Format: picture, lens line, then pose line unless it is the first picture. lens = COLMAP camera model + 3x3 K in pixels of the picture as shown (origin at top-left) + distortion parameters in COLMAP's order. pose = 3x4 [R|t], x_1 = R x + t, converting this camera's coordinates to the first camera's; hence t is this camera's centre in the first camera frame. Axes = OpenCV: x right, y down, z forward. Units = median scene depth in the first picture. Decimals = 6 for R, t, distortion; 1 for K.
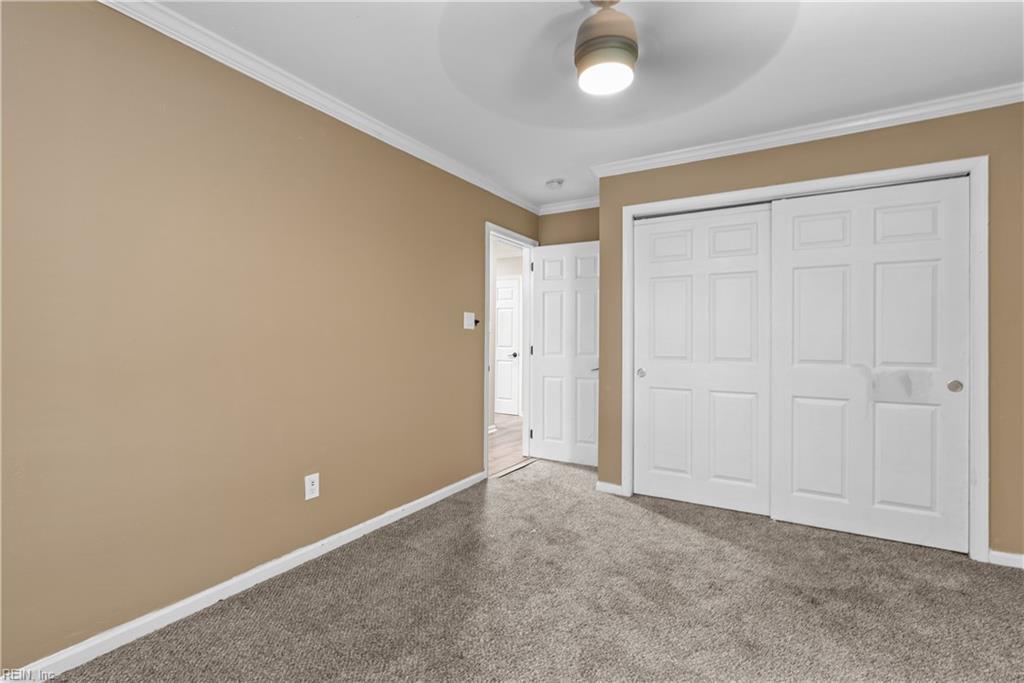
lens RADIAL K [[461.7, 0, 510.7], [0, 461.7, 337.3], [0, 0, 1]] dist [-0.001001, -0.000119]
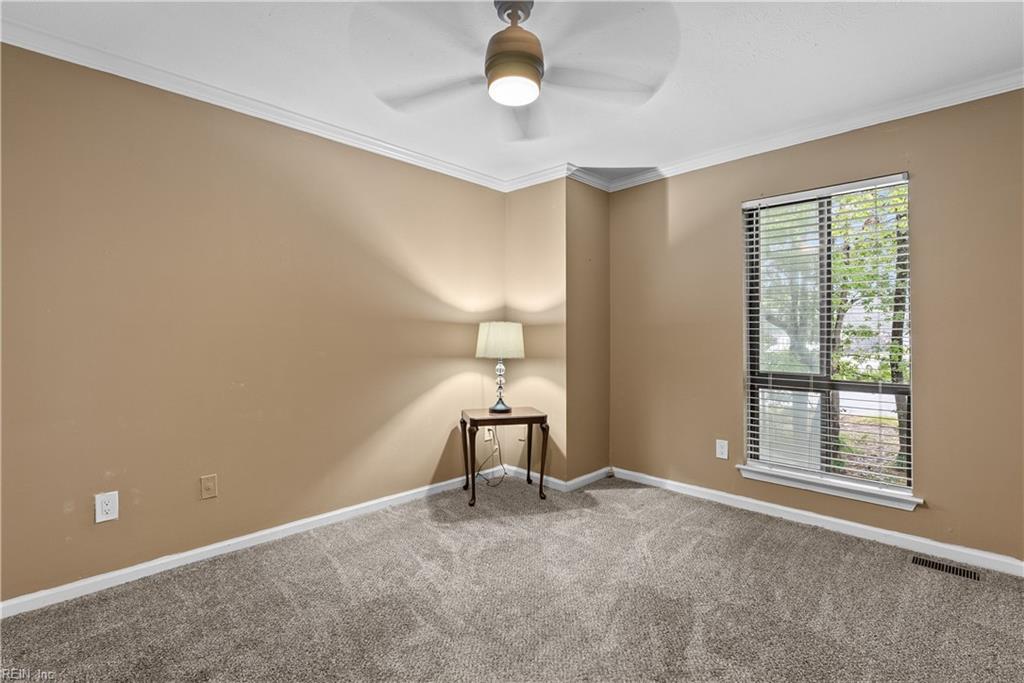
lens RADIAL K [[467.8, 0, 512.6], [0, 467.8, 332.3], [0, 0, 1]] dist [-0.002732, -0.000016]
pose [[-0.969851, -0.000724, 0.243698, -0.030366], [-0.002956, 0.999957, -0.008791, 0.000283], [-0.243681, -0.009246, -0.969811, 1.186977]]
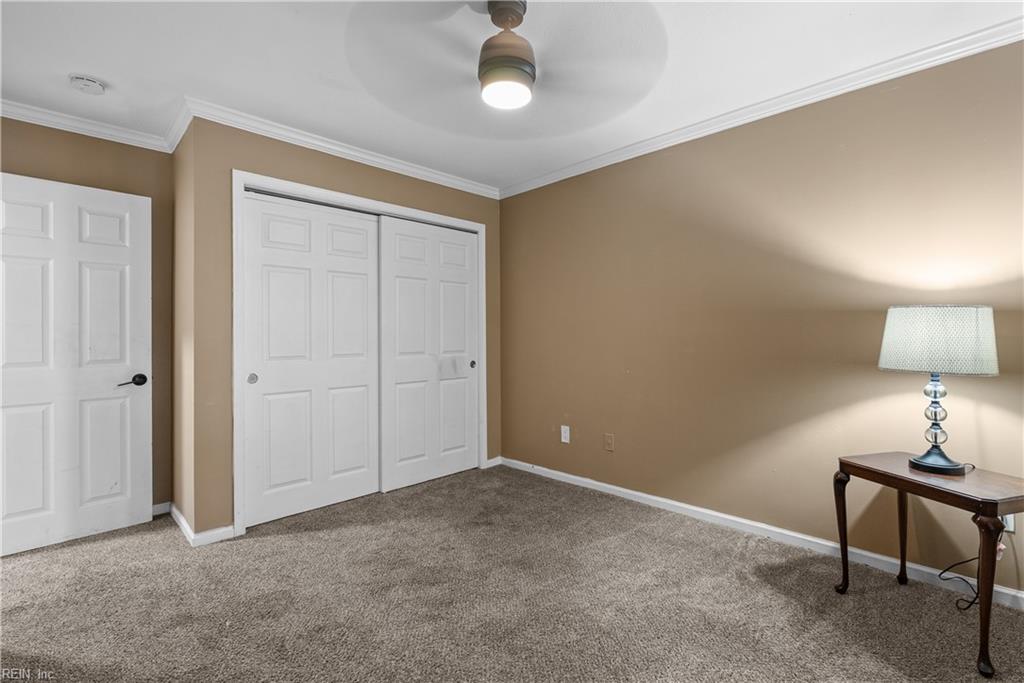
lens RADIAL K [[467.8, 0, 512.6], [0, 467.8, 332.3], [0, 0, 1]] dist [-0.002732, -0.000016]
pose [[0.242101, -0.001538, 0.970250, -0.502138], [0.005353, 0.999986, 0.000249, -0.003251], [-0.970236, 0.005133, 0.242106, 0.422640]]
